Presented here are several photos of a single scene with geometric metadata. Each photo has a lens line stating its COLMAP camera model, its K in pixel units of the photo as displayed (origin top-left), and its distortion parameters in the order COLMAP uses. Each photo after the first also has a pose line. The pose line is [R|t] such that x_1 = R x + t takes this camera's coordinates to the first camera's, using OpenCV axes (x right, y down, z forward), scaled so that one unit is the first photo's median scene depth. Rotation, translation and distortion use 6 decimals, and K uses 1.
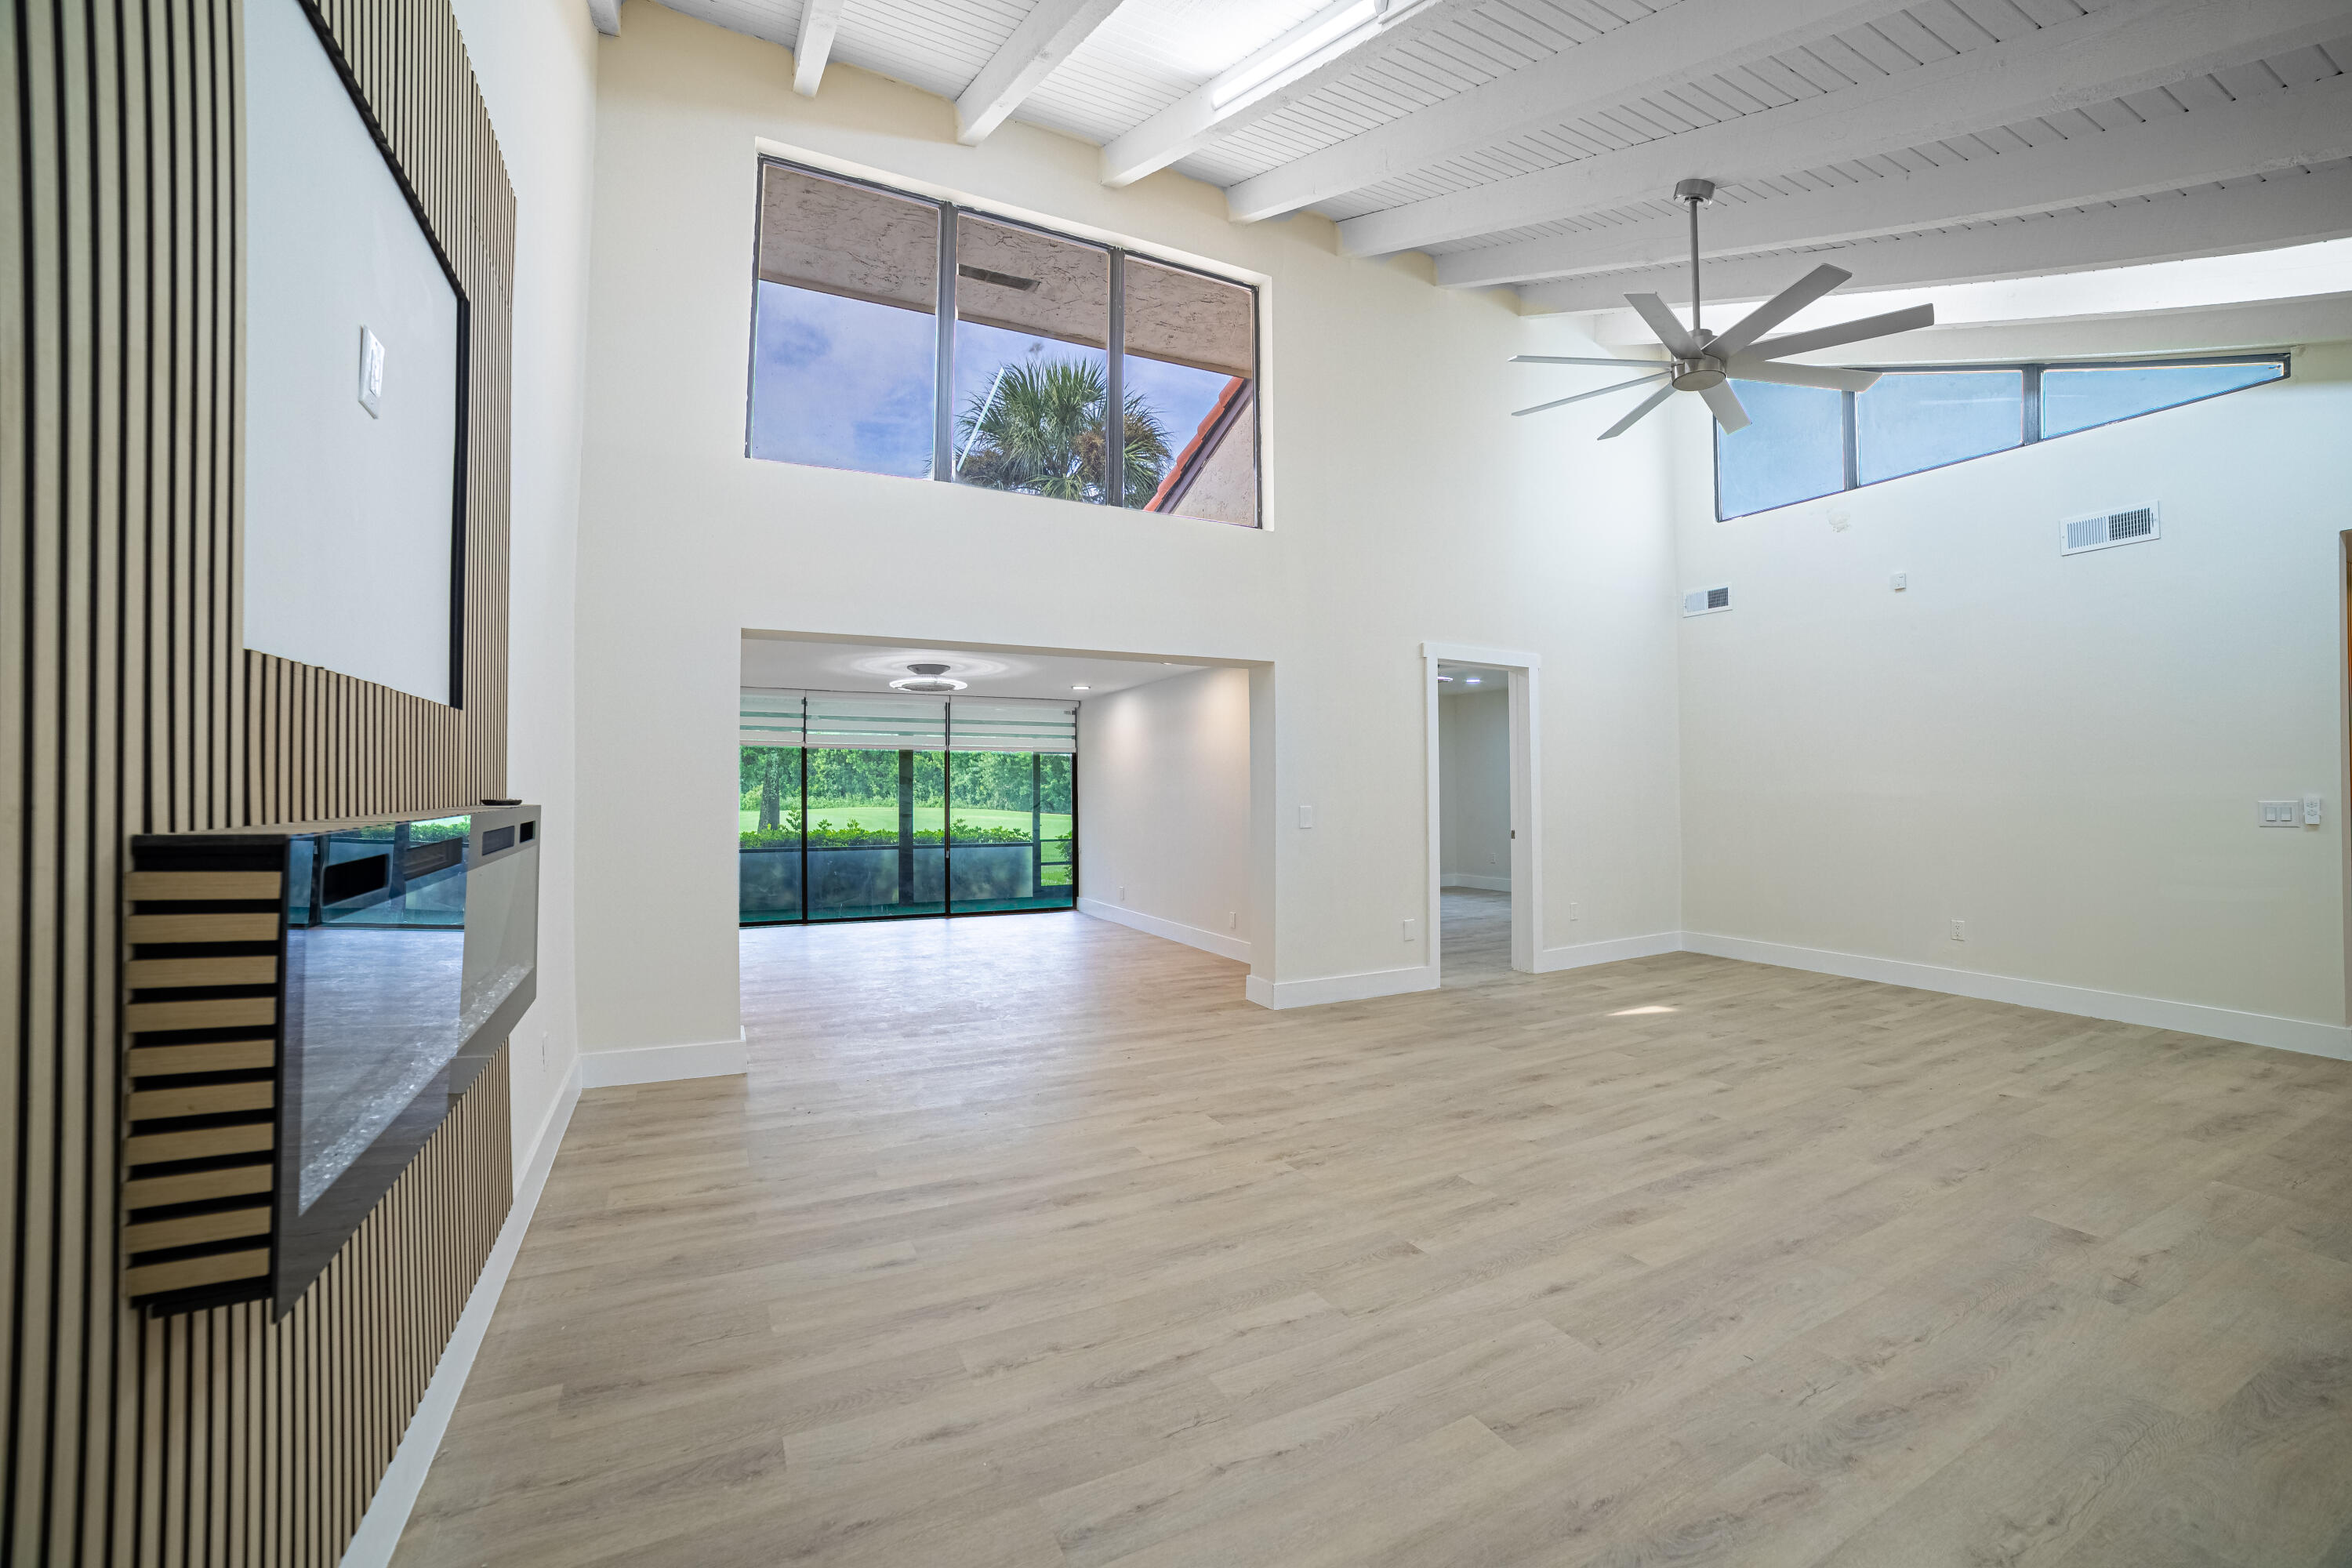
lens RADIAL K [[1000.8, 0, 1200.1], [0, 1000.8, 781.7], [0, 0, 1]] dist [-0.100974, 0.039573]
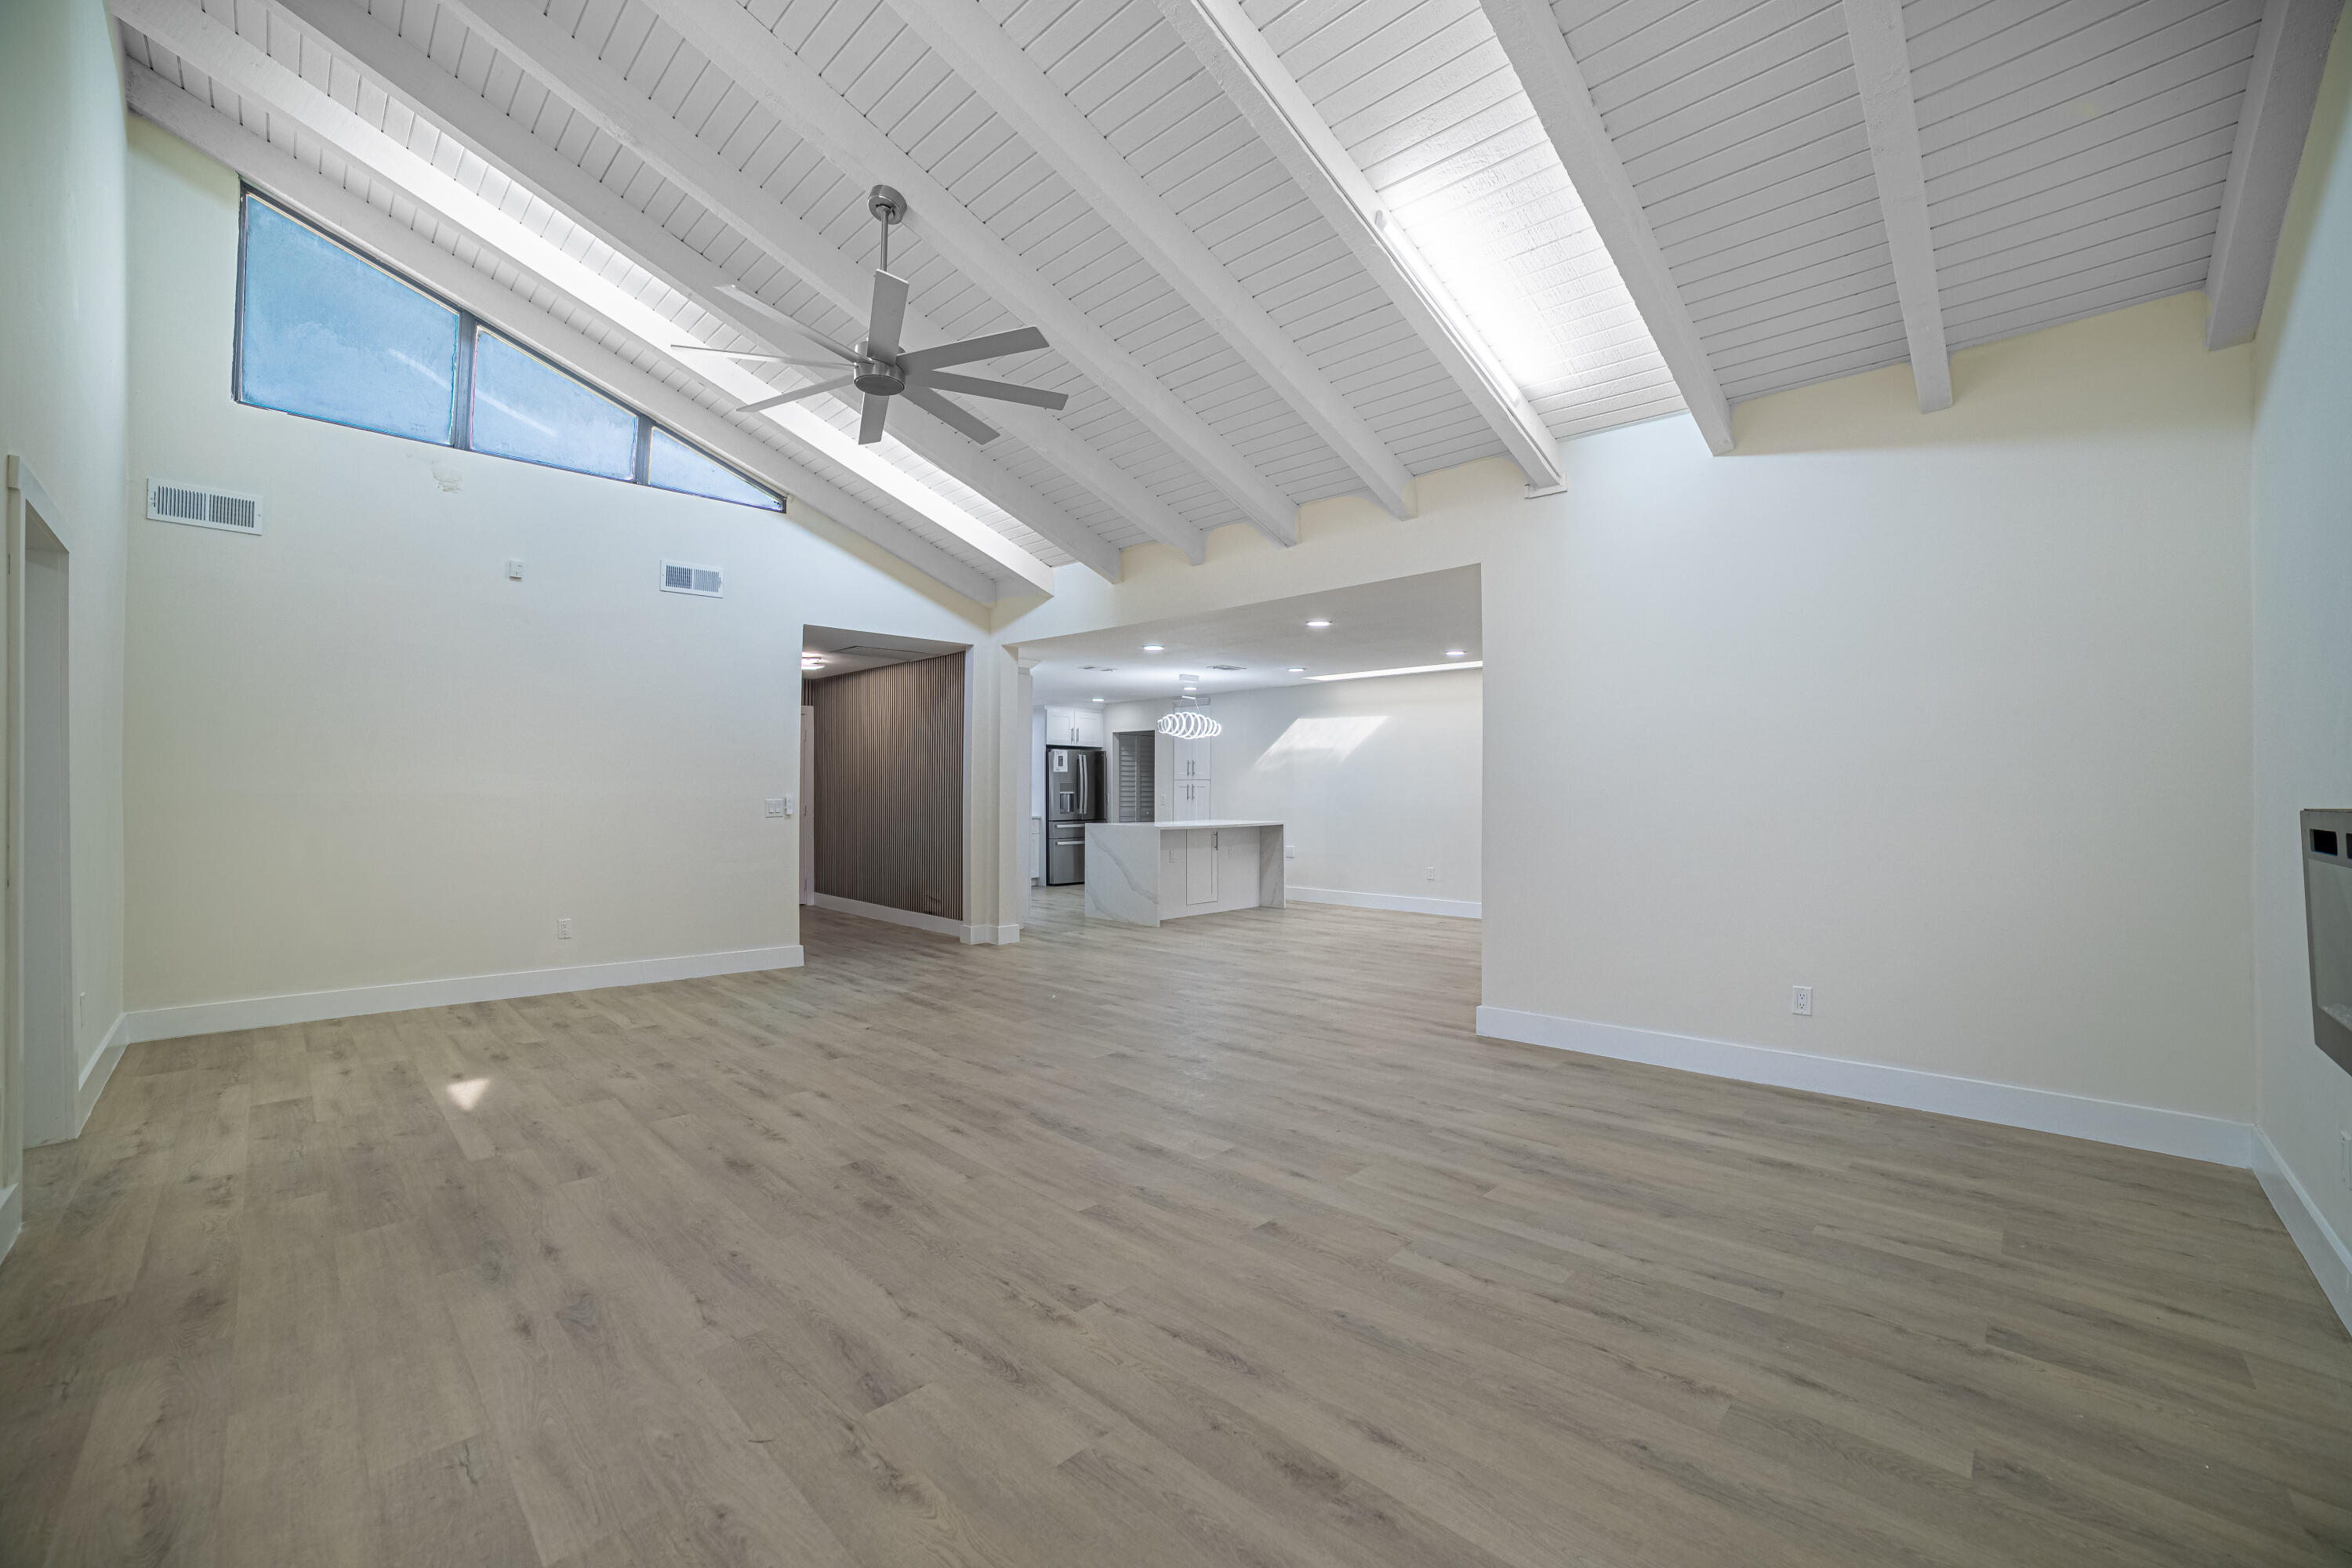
lens RADIAL K [[972.8, 0, 1176.0], [0, 972.8, 784.0], [0, 0, 1]] dist [-0.108434, 0.039972]
pose [[-0.335629, 0.012471, 0.941912, -0.610296], [-0.010013, 0.999809, -0.016805, 0.018747], [-0.941941, -0.015071, -0.335440, 1.225400]]
